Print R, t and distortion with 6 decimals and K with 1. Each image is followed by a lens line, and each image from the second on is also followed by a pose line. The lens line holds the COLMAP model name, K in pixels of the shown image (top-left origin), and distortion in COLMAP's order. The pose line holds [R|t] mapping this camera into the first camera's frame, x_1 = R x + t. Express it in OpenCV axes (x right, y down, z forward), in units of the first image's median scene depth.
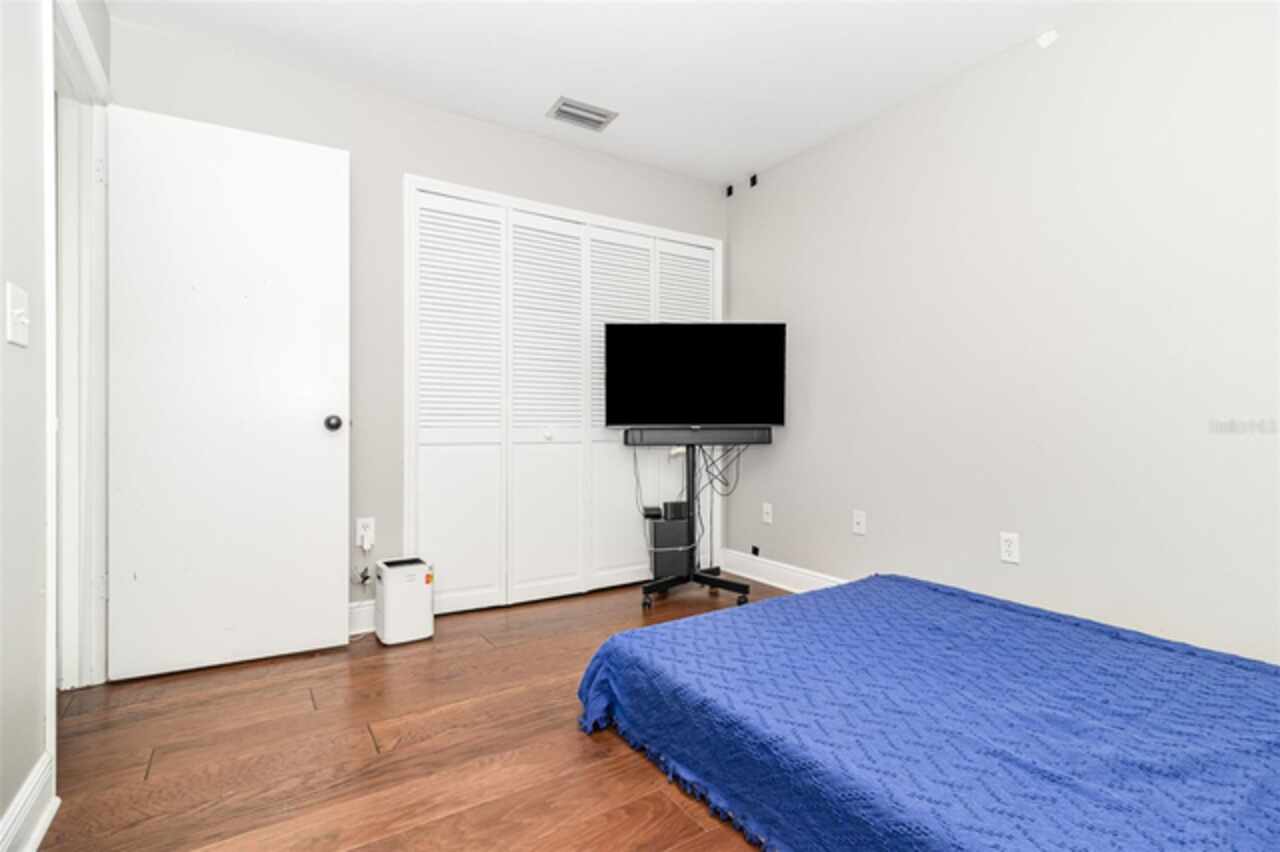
lens RADIAL K [[606.9, 0, 637.2], [0, 606.9, 421.6], [0, 0, 1]] dist [0.000995, 0.000113]
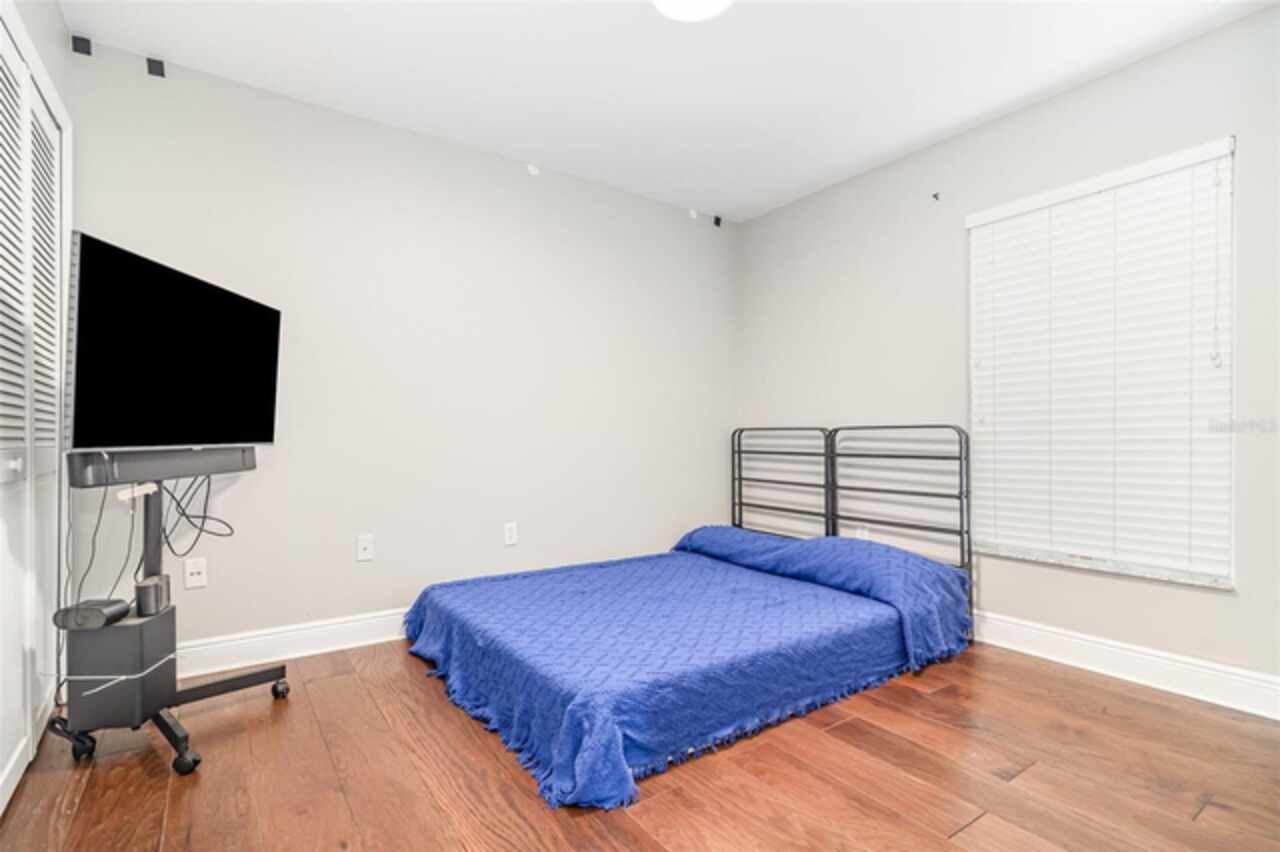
lens RADIAL K [[601.6, 0, 633.6], [0, 601.6, 432.0], [0, 0, 1]] dist [0.002820, 0.000581]
pose [[-0.033327, 0.009459, 0.999400, -0.703787], [0.001455, 0.999955, -0.009416, -0.001529], [-0.999443, 0.001140, -0.033340, 0.773725]]
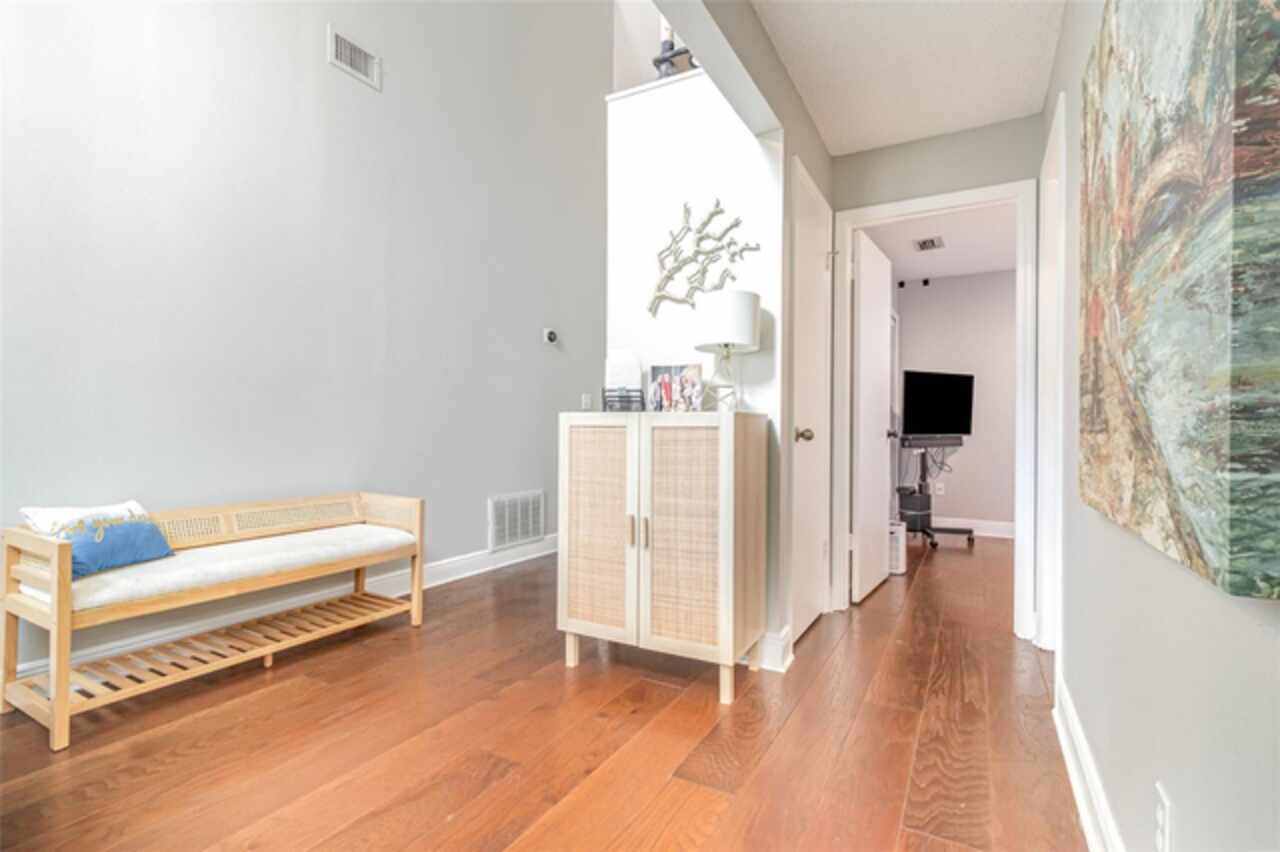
lens RADIAL K [[601.6, 0, 633.6], [0, 601.6, 432.0], [0, 0, 1]] dist [0.002820, 0.000581]
pose [[0.888521, 0.010706, 0.458712, -1.845395], [-0.009538, 0.999943, -0.004864, 0.020651], [-0.458737, -0.000054, 0.888572, -0.091252]]
